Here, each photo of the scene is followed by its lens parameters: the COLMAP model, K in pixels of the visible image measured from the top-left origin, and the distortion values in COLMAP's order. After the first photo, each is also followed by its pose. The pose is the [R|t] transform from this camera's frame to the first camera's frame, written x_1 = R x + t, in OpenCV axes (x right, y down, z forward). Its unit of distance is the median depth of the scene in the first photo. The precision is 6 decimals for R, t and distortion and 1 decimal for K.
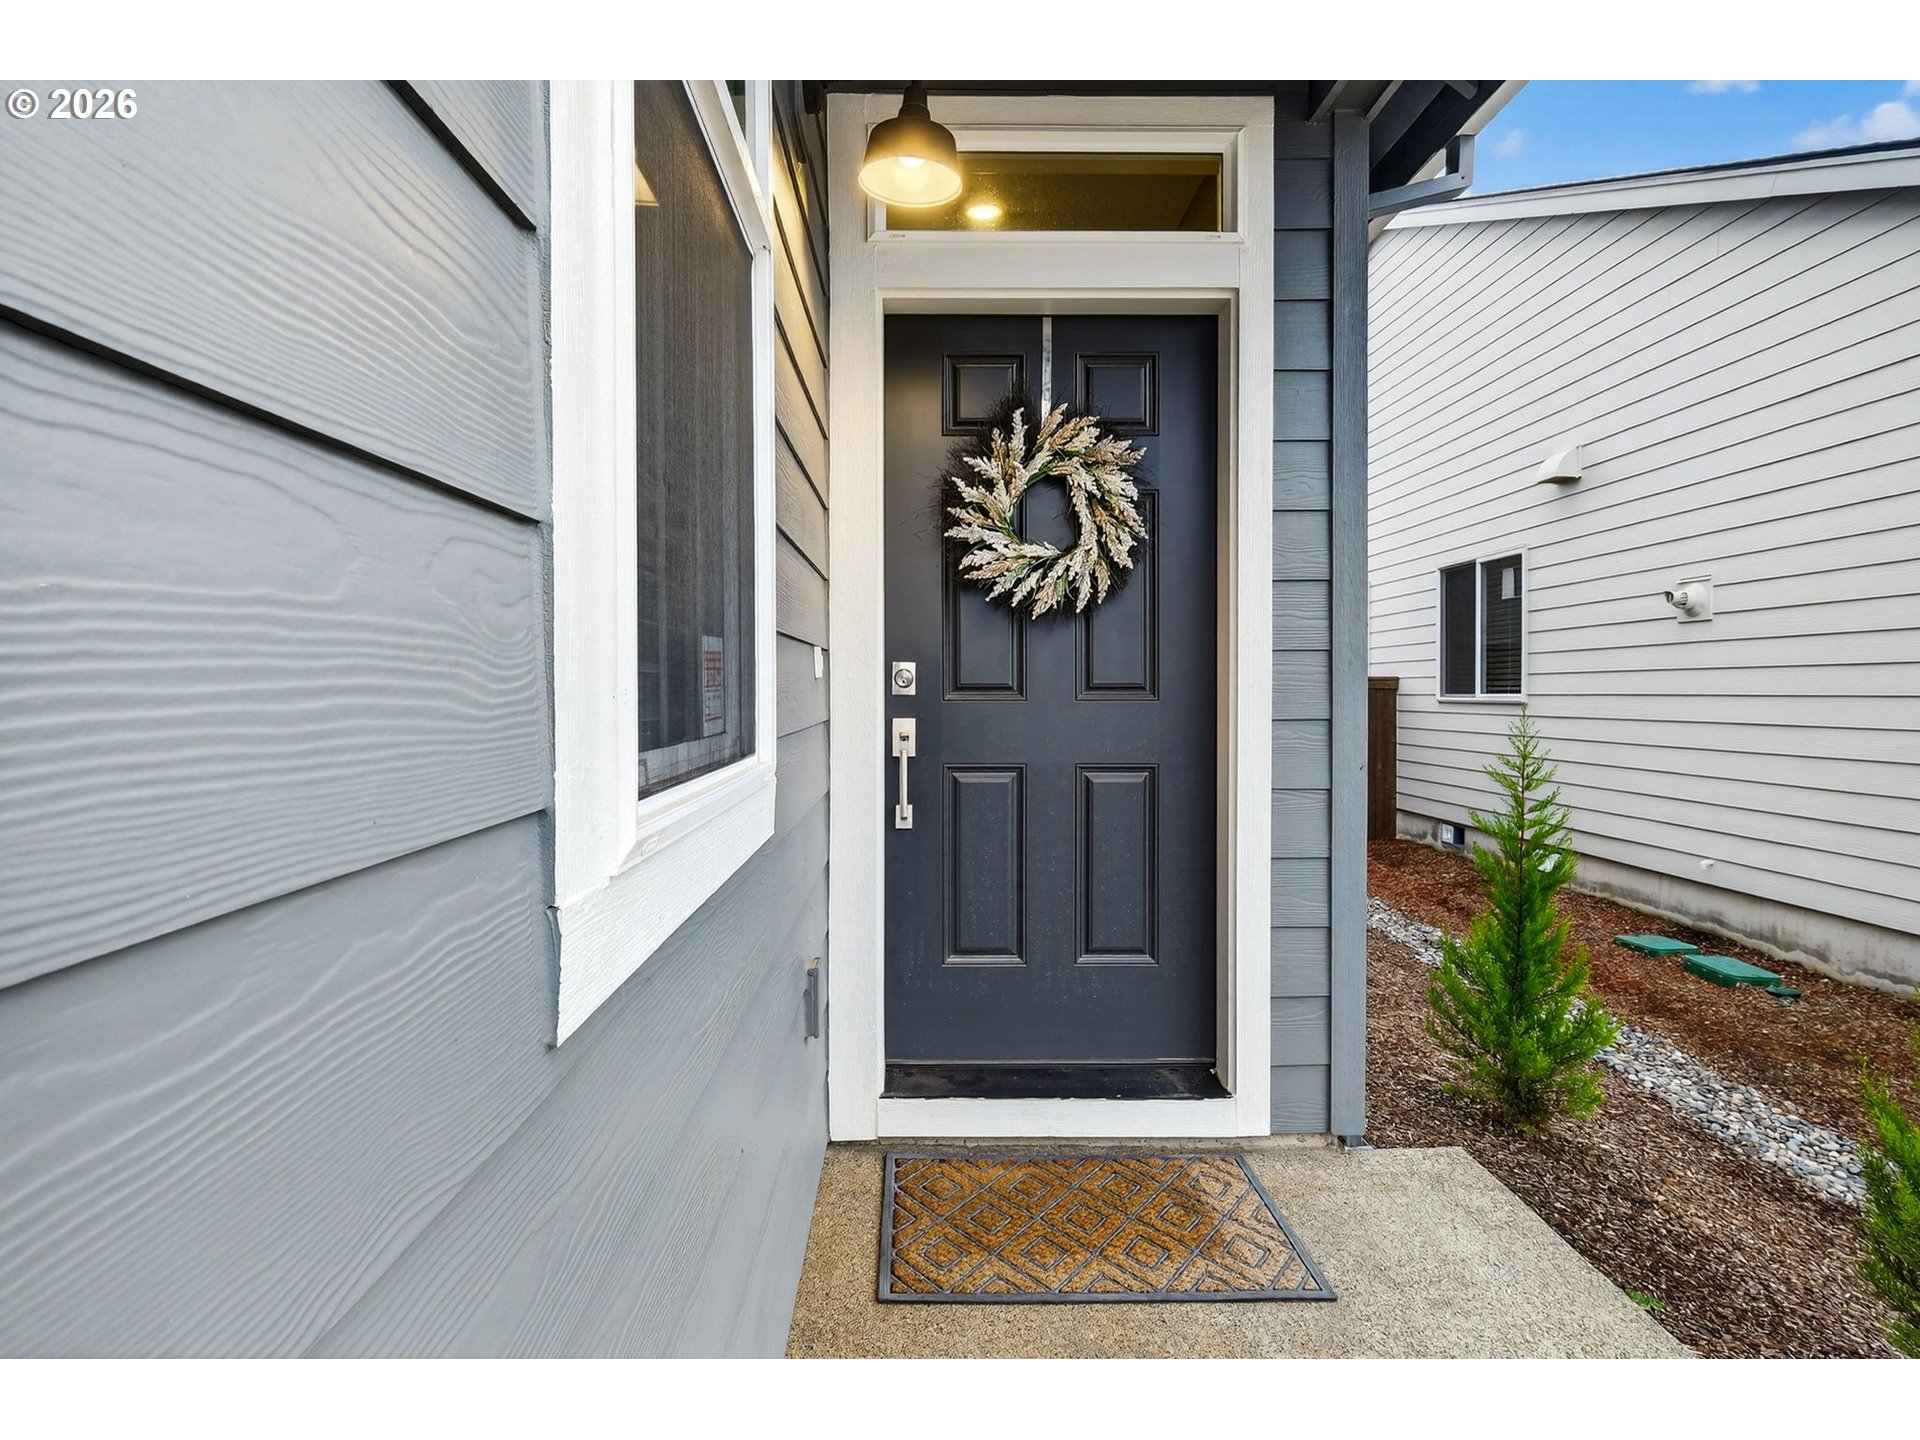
lens RADIAL K [[1020.0, 0, 932.1], [0, 1020.0, 705.6], [0, 0, 1]] dist [0.025678, 0.000260]
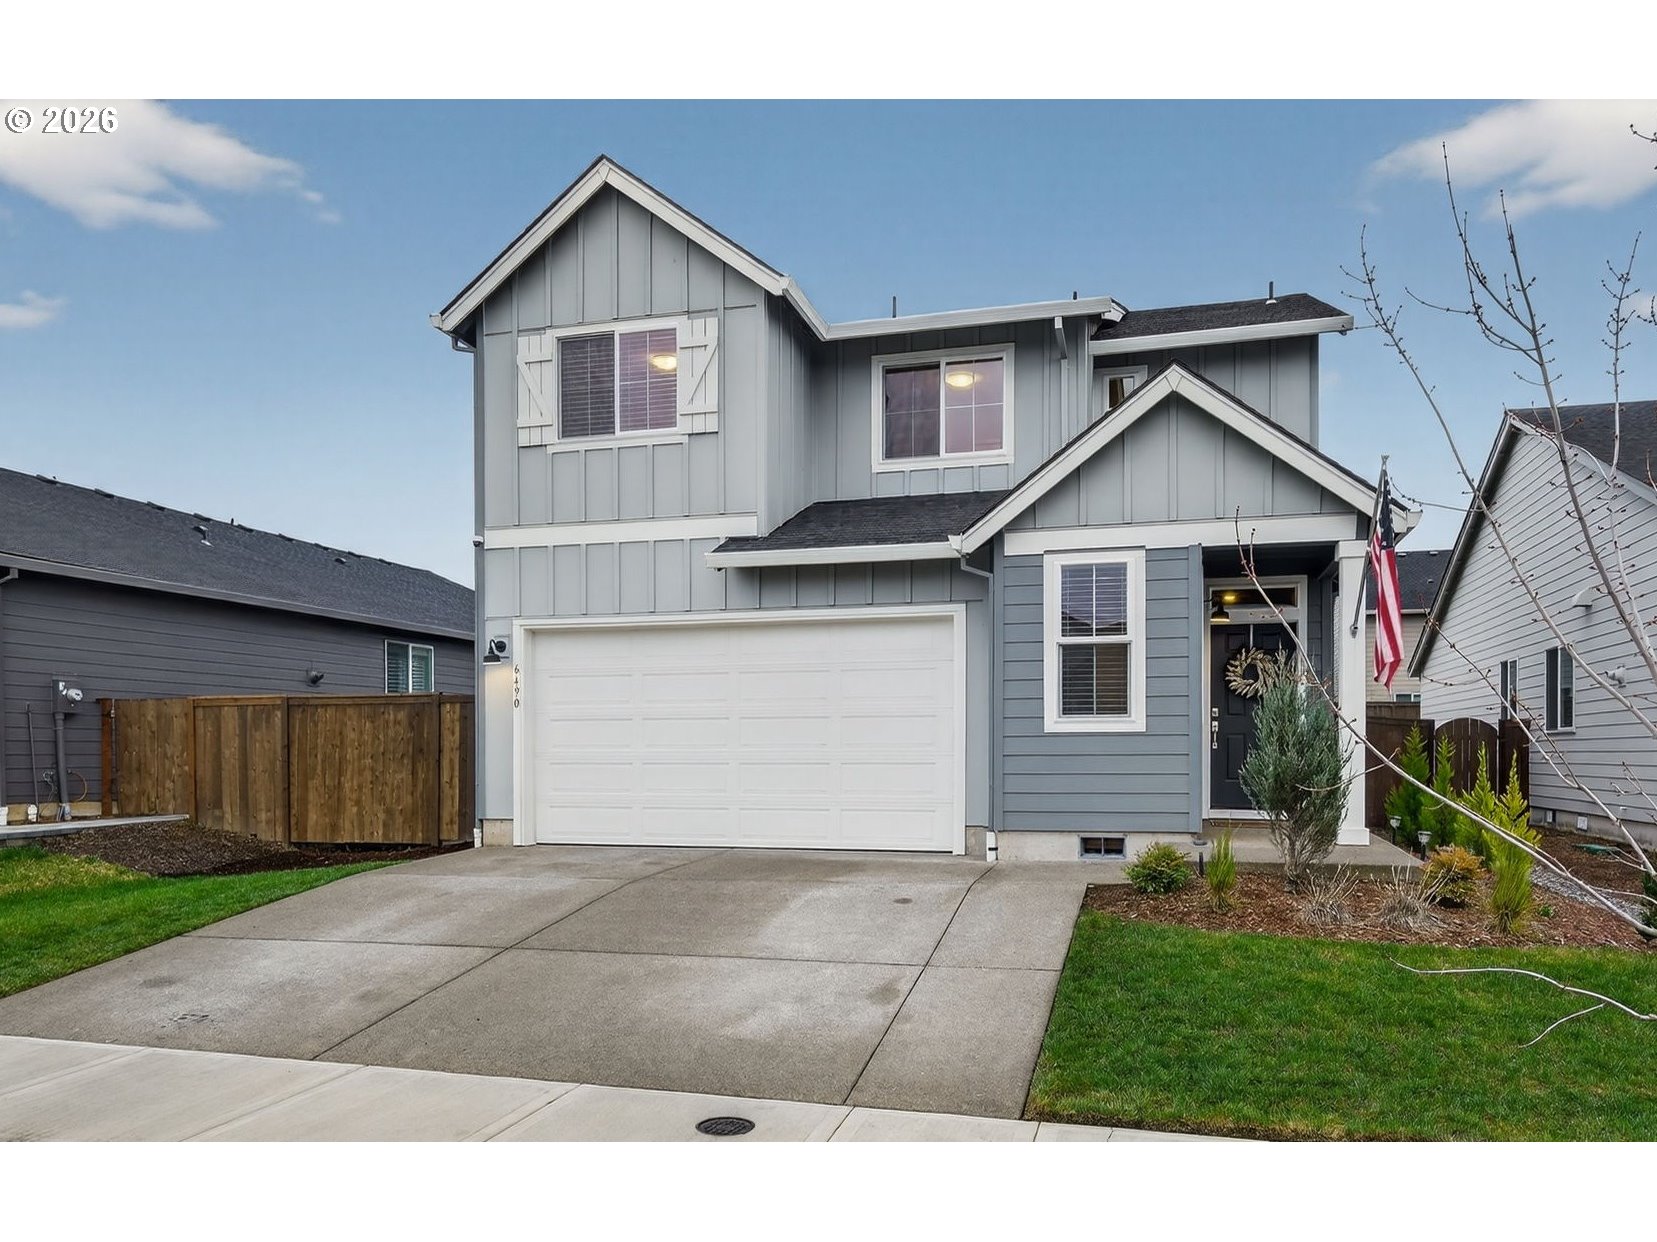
lens RADIAL K [[1245.8, 0, 828.5], [0, 1245.8, 762.1], [0, 0, 1]] dist [0.002931, 0.000633]
pose [[0.960064, 0.002601, -0.279769, -0.120447], [-0.004647, 0.999967, -0.006650, 0.222746], [0.279742, 0.007684, 0.960044, -4.444878]]
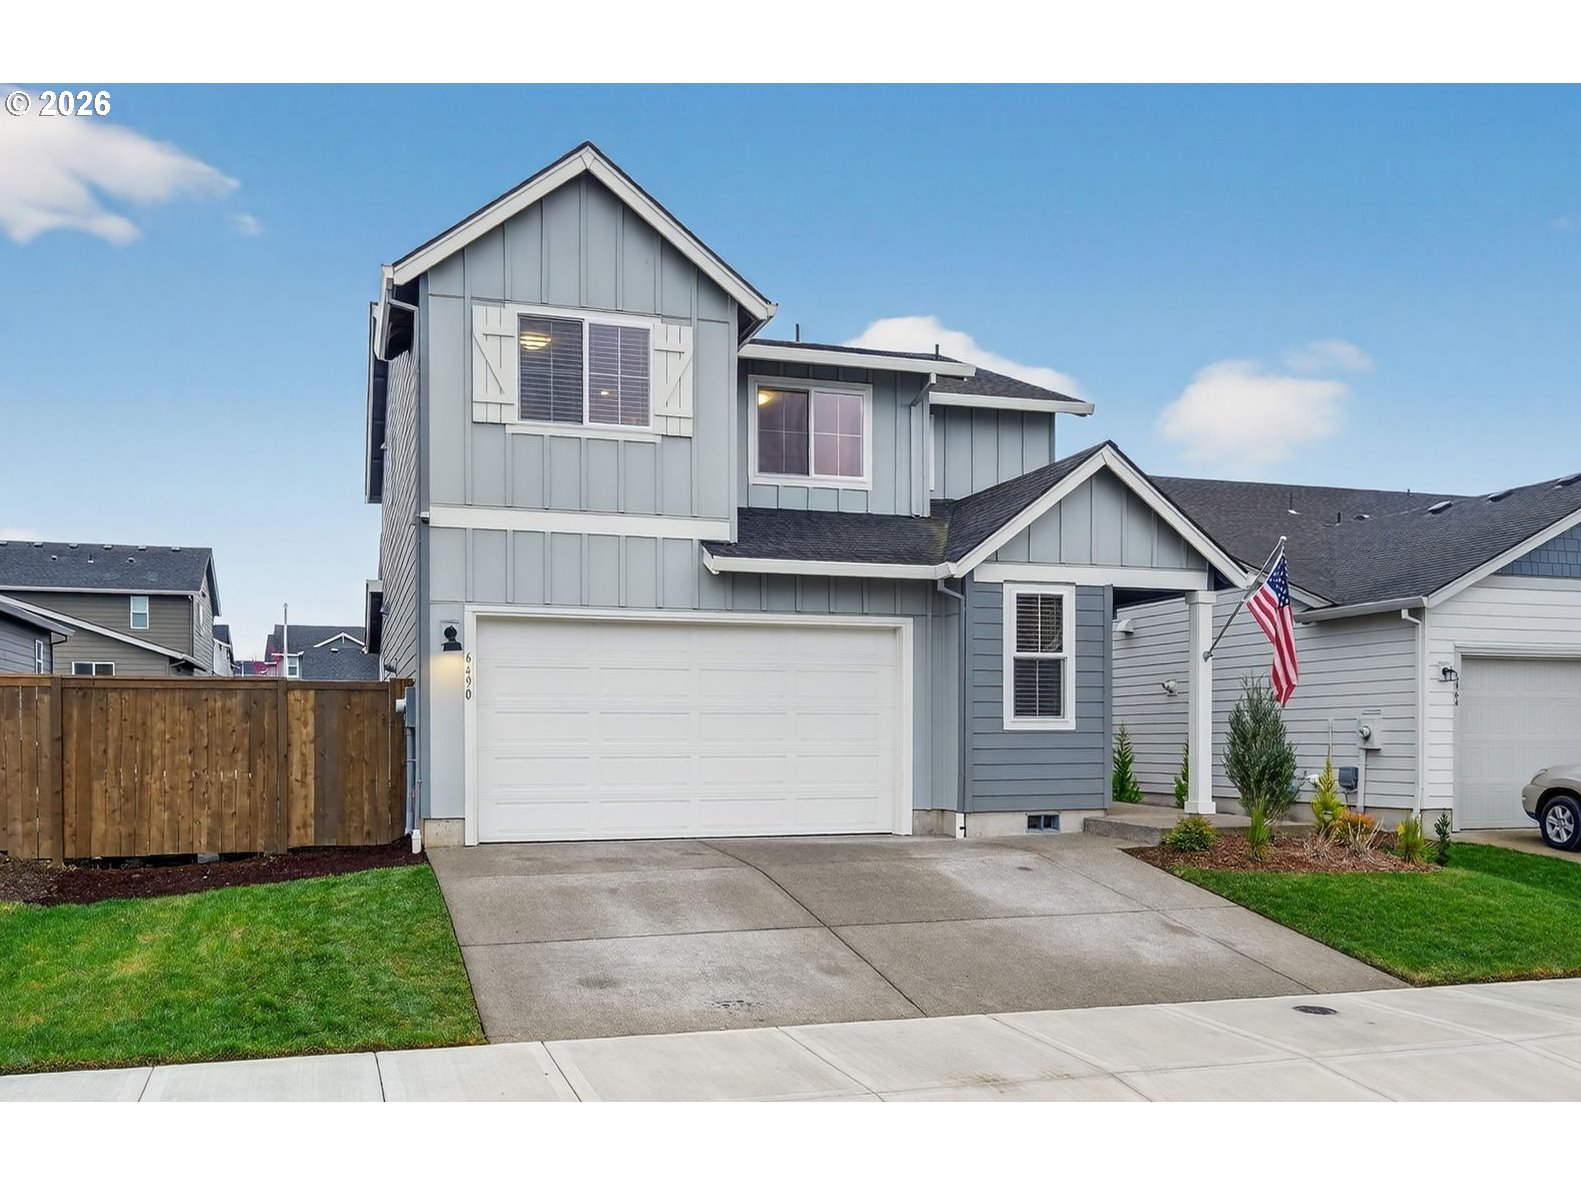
lens RADIAL K [[1369.7, 0, 785.0], [0, 1369.7, 751.6], [0, 0, 1]] dist [0.008778, 0.000490]
pose [[0.952570, -0.001424, 0.304315, -3.317925], [0.003582, 0.999972, -0.006533, 0.212651], [-0.304297, 0.007313, 0.952549, -5.315907]]
